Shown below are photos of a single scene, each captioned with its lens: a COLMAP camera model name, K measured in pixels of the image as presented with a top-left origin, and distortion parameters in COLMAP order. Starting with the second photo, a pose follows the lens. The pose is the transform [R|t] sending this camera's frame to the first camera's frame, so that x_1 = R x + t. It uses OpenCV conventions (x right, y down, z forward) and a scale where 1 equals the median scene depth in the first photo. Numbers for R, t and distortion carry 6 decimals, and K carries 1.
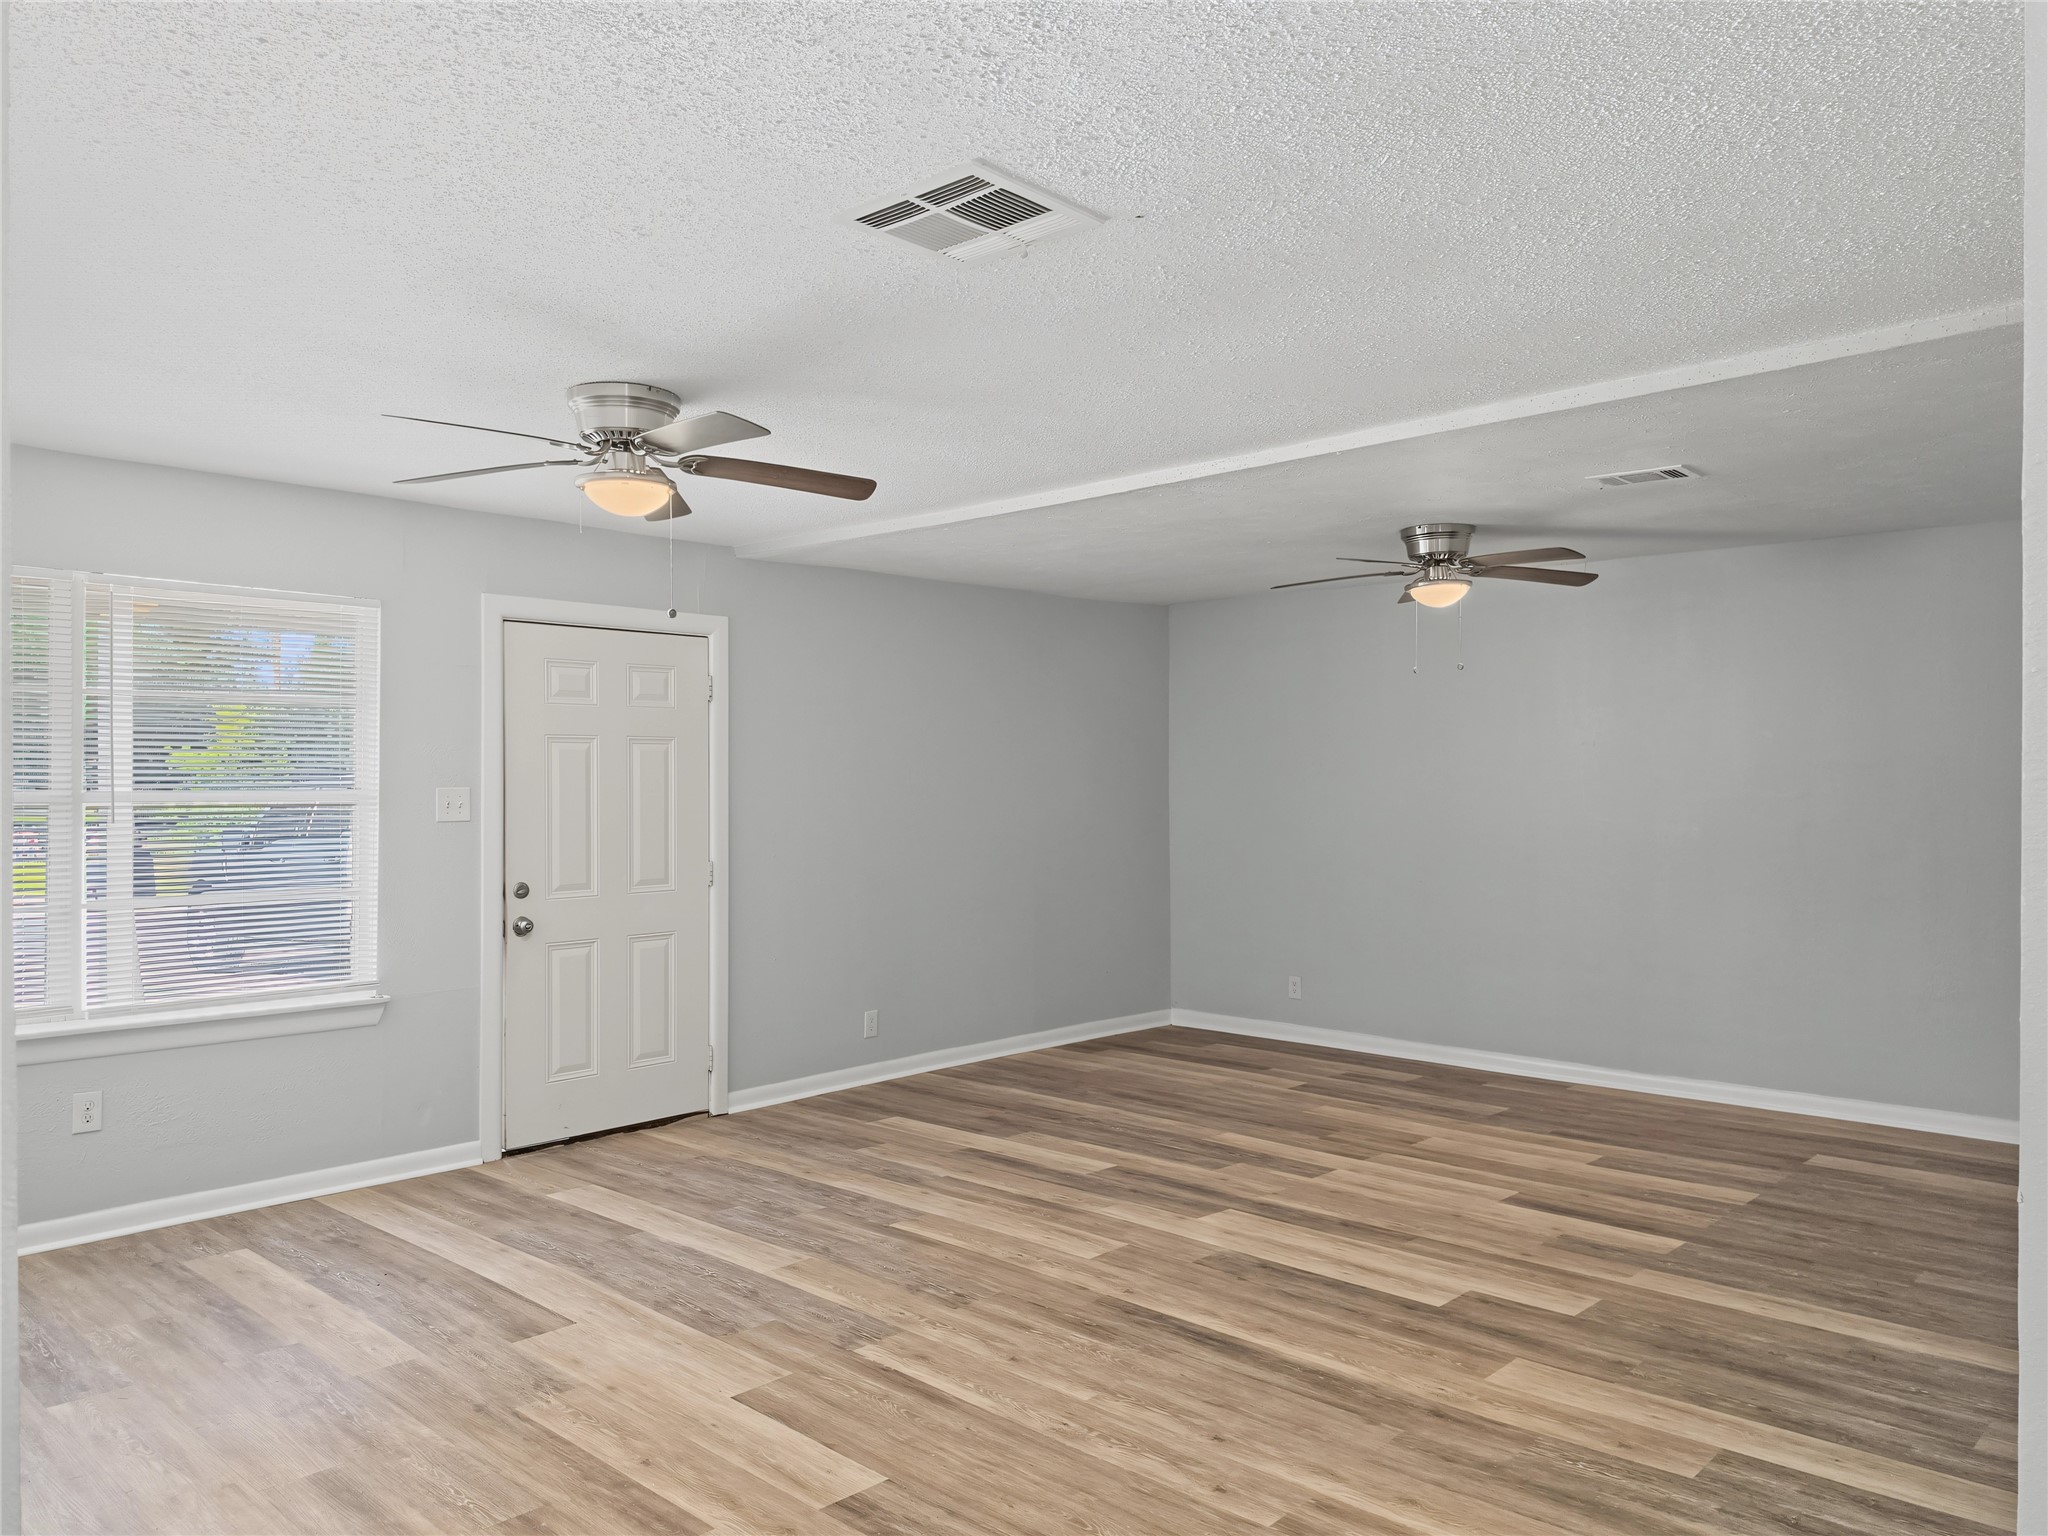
lens RADIAL K [[1453.9, 0, 1034.7], [0, 1453.9, 778.6], [0, 0, 1]] dist [0.070612, -0.096019]
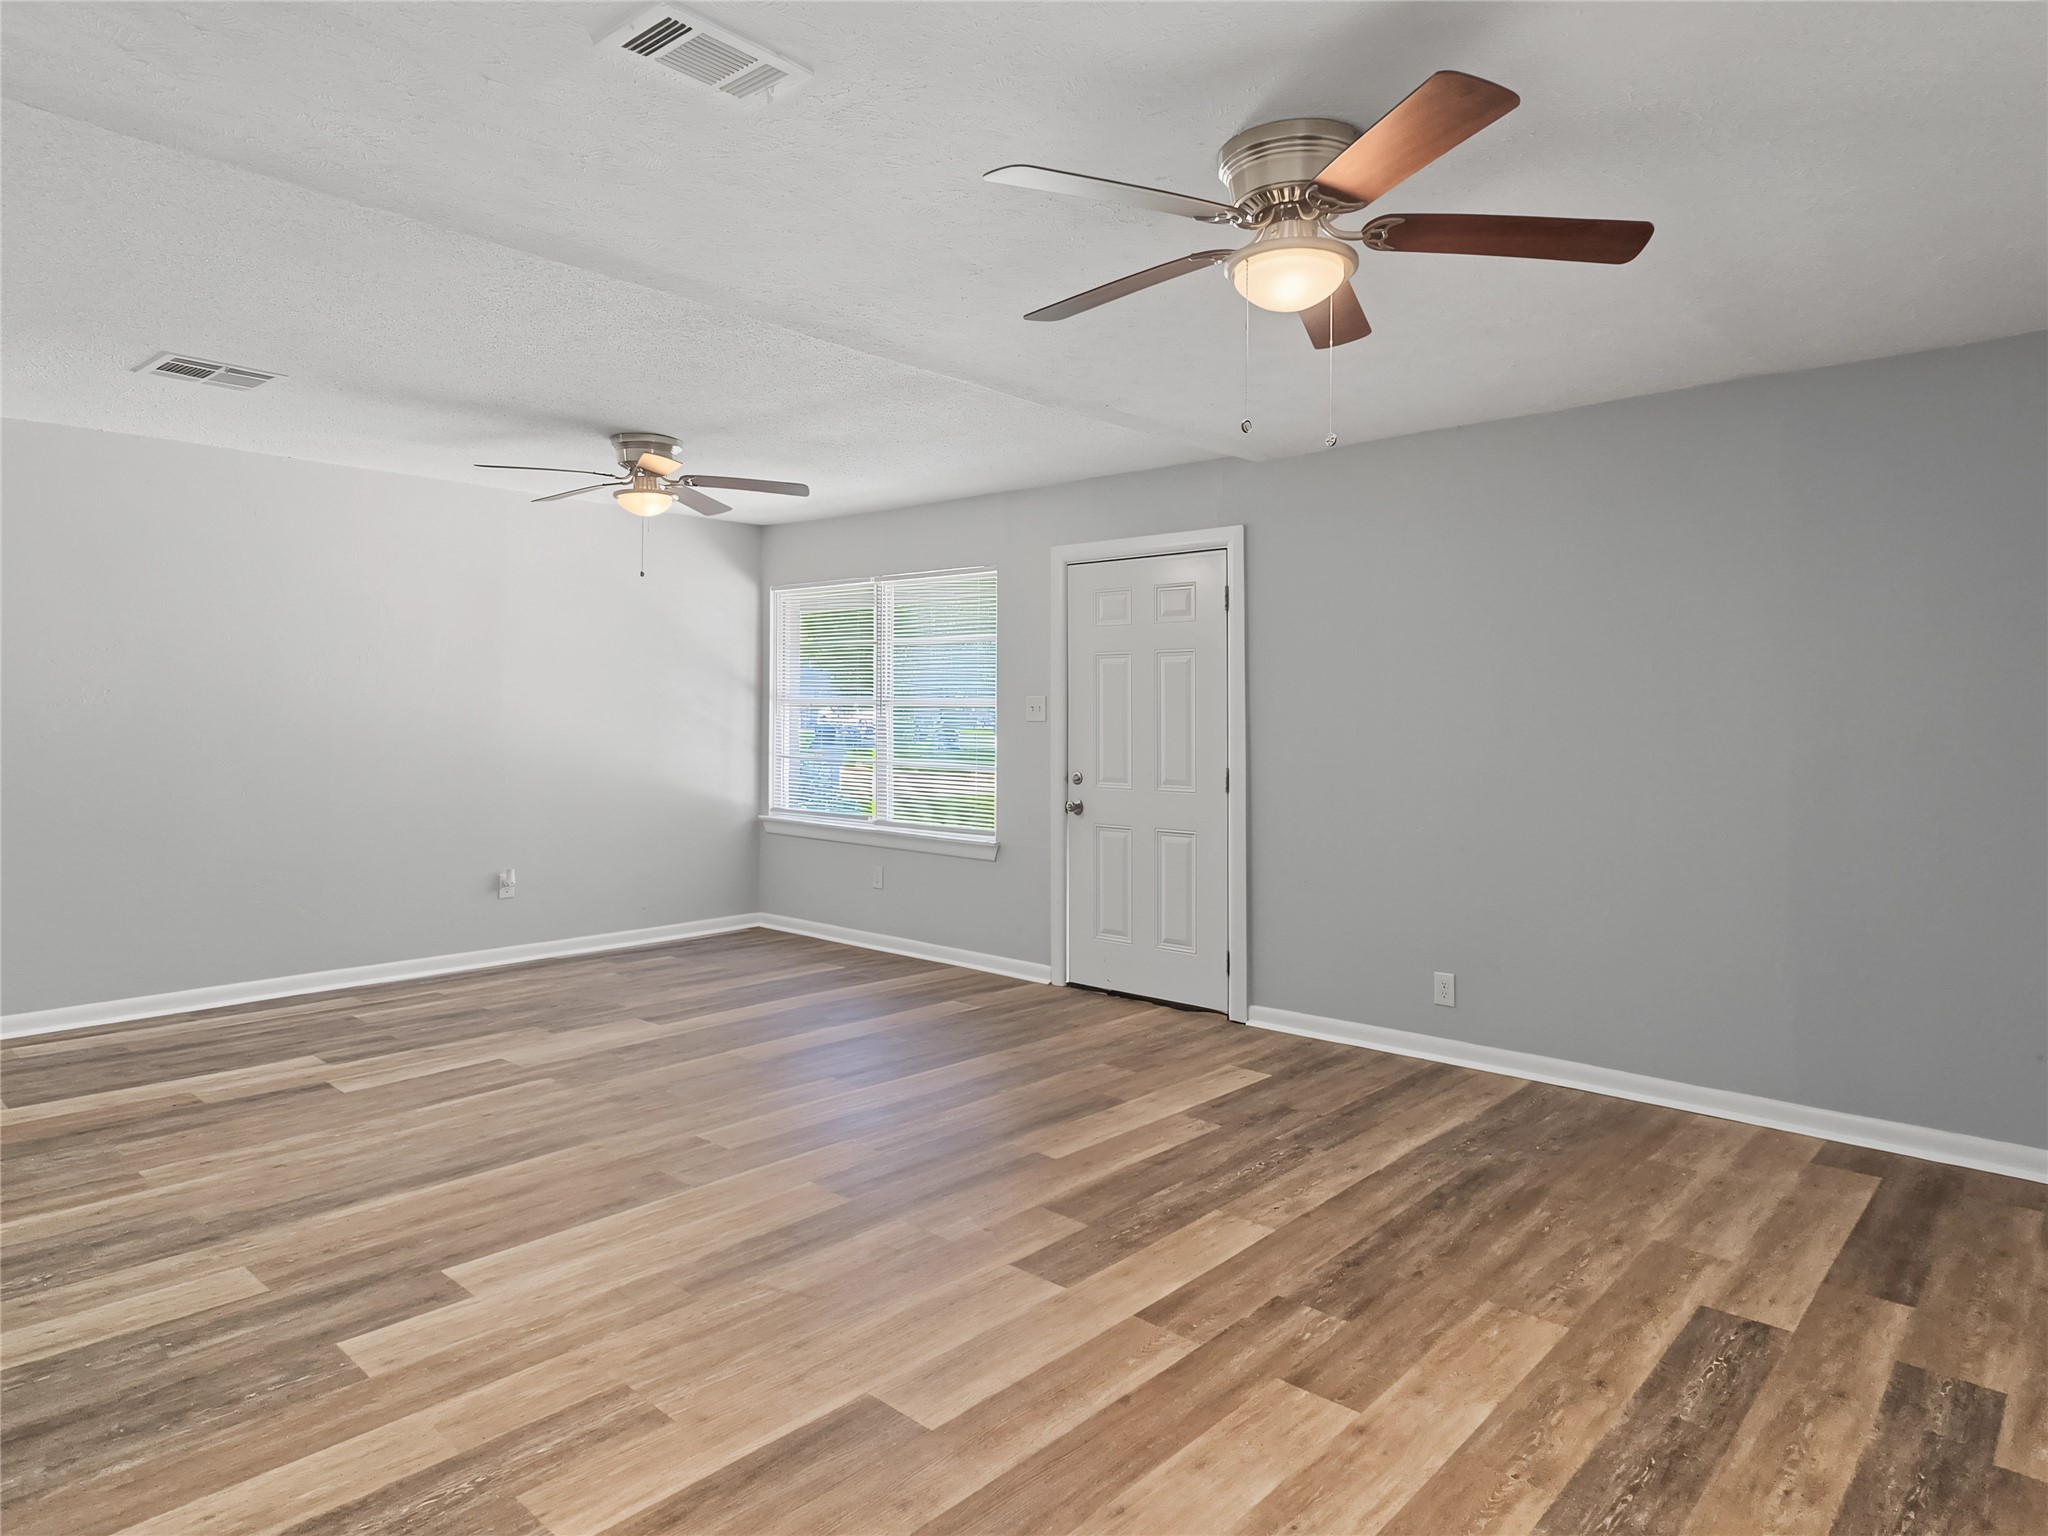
lens RADIAL K [[1251.9, 0, 1015.7], [0, 1251.9, 678.1], [0, 0, 1]] dist [-0.010086, 0.001233]
pose [[0.013016, -0.024874, -0.999606, 0.865842], [-0.003777, 0.999682, -0.024925, 0.021699], [0.999908, 0.004100, 0.012918, 1.122845]]
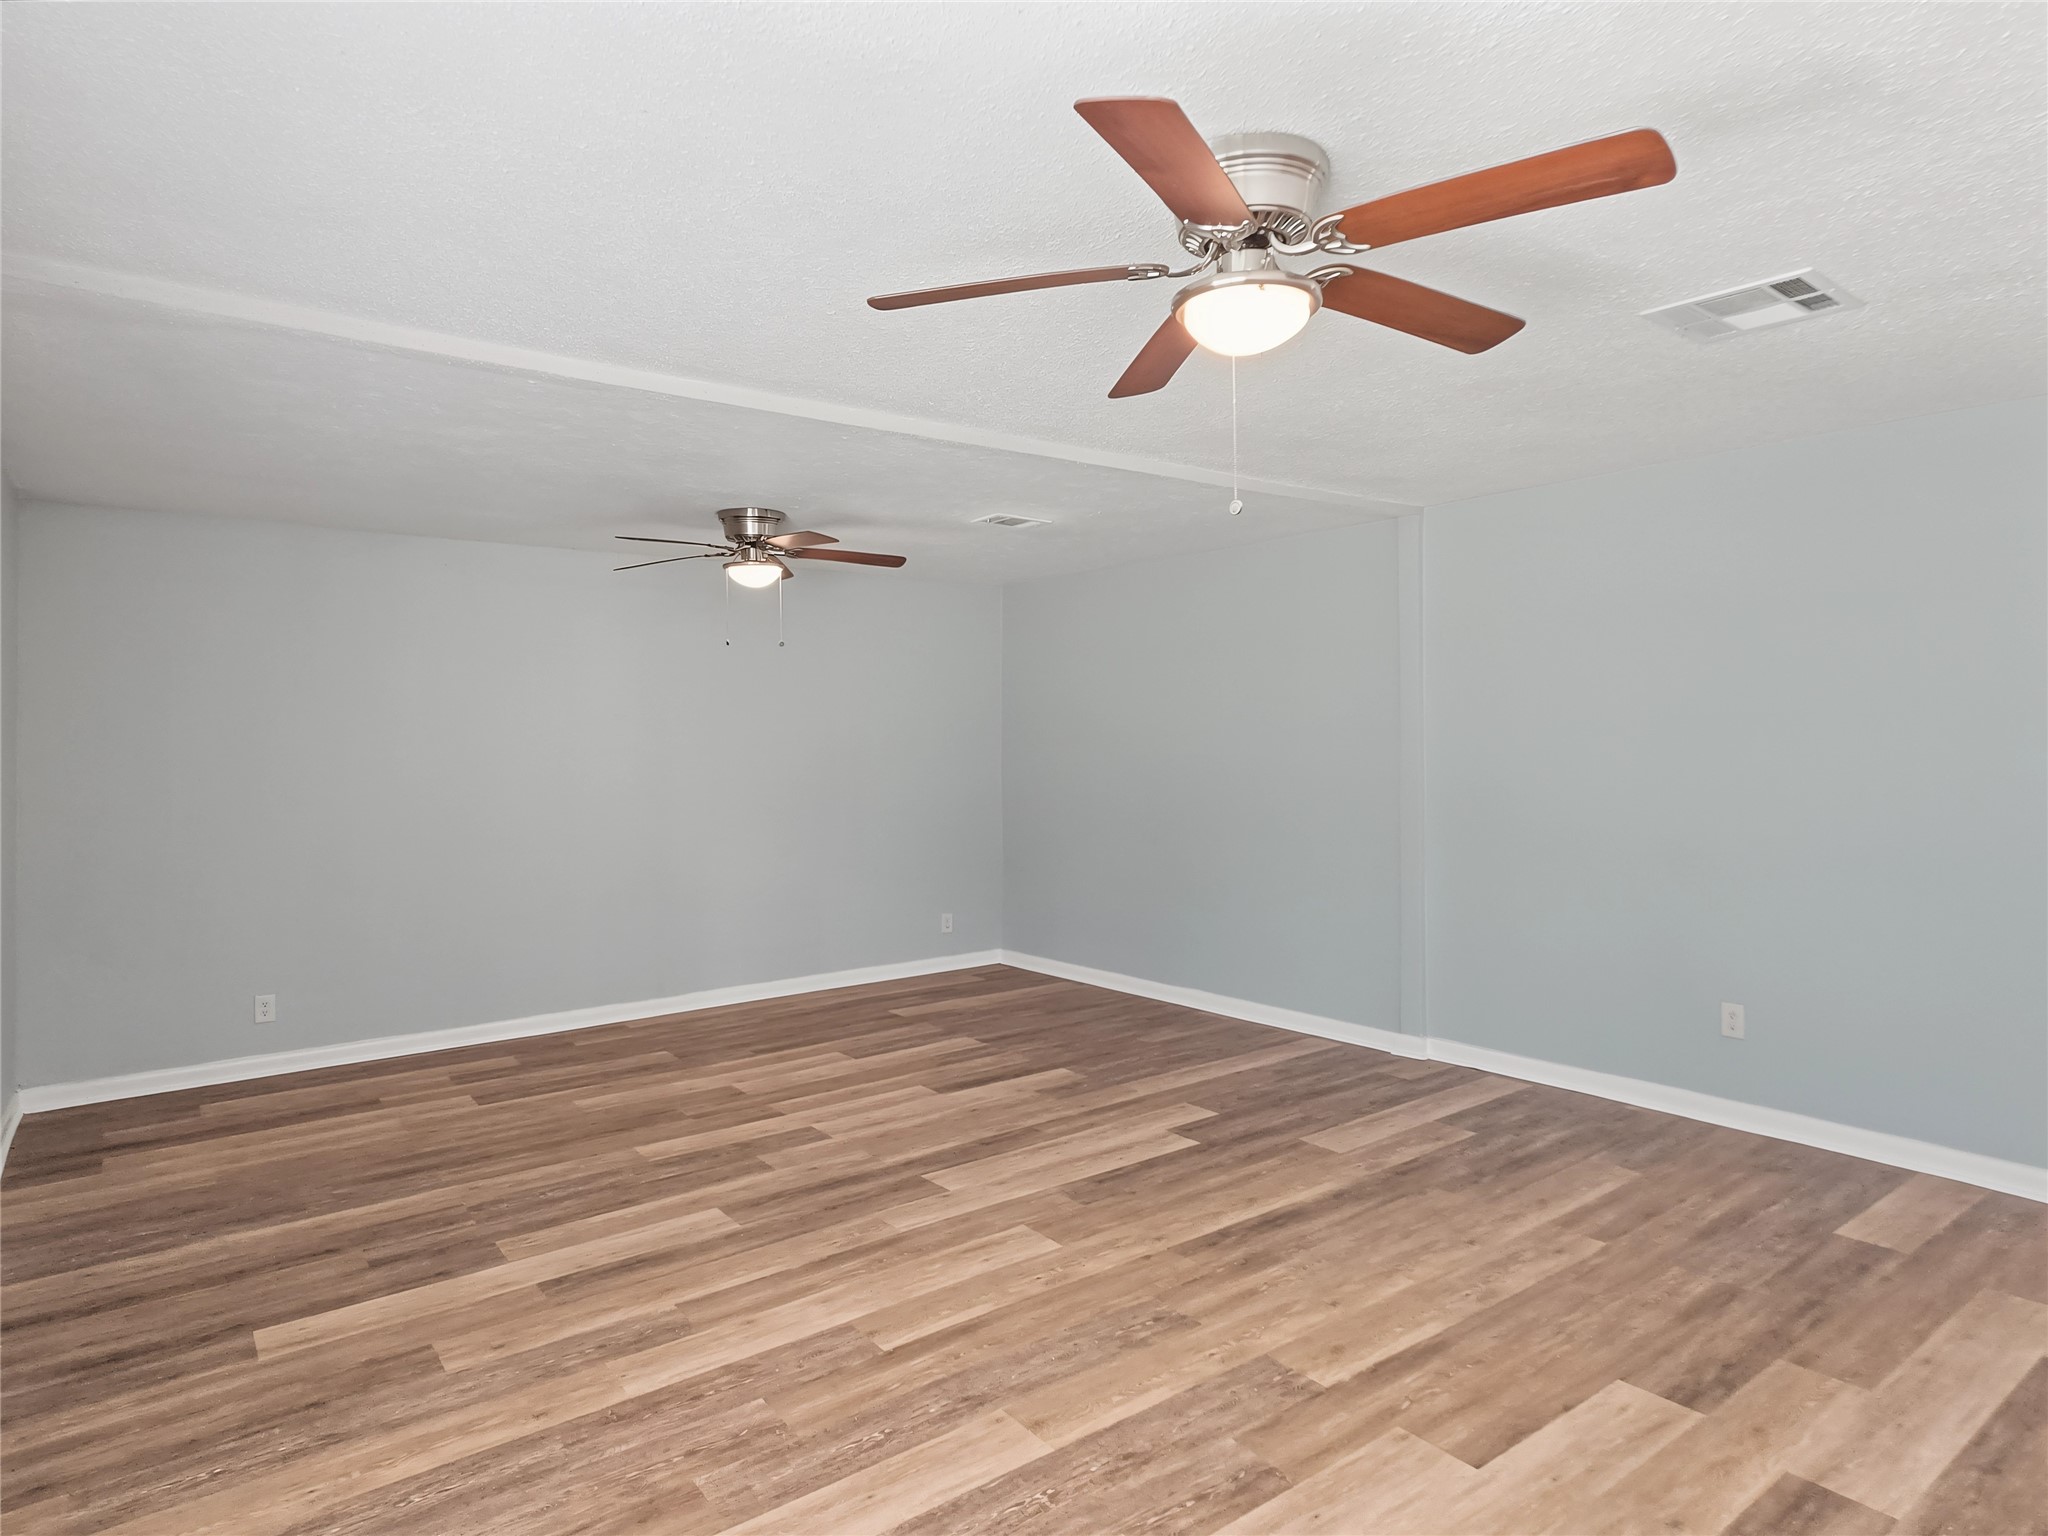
lens RADIAL K [[1173.1, 0, 1007.6], [0, 1173.1, 732.0], [0, 0, 1]] dist [0.000304, -0.000916]
pose [[0.185526, 0.004795, 0.982628, -0.668480], [0.010486, 0.999921, -0.006859, -0.002983], [-0.982583, 0.011576, 0.185461, 0.819616]]
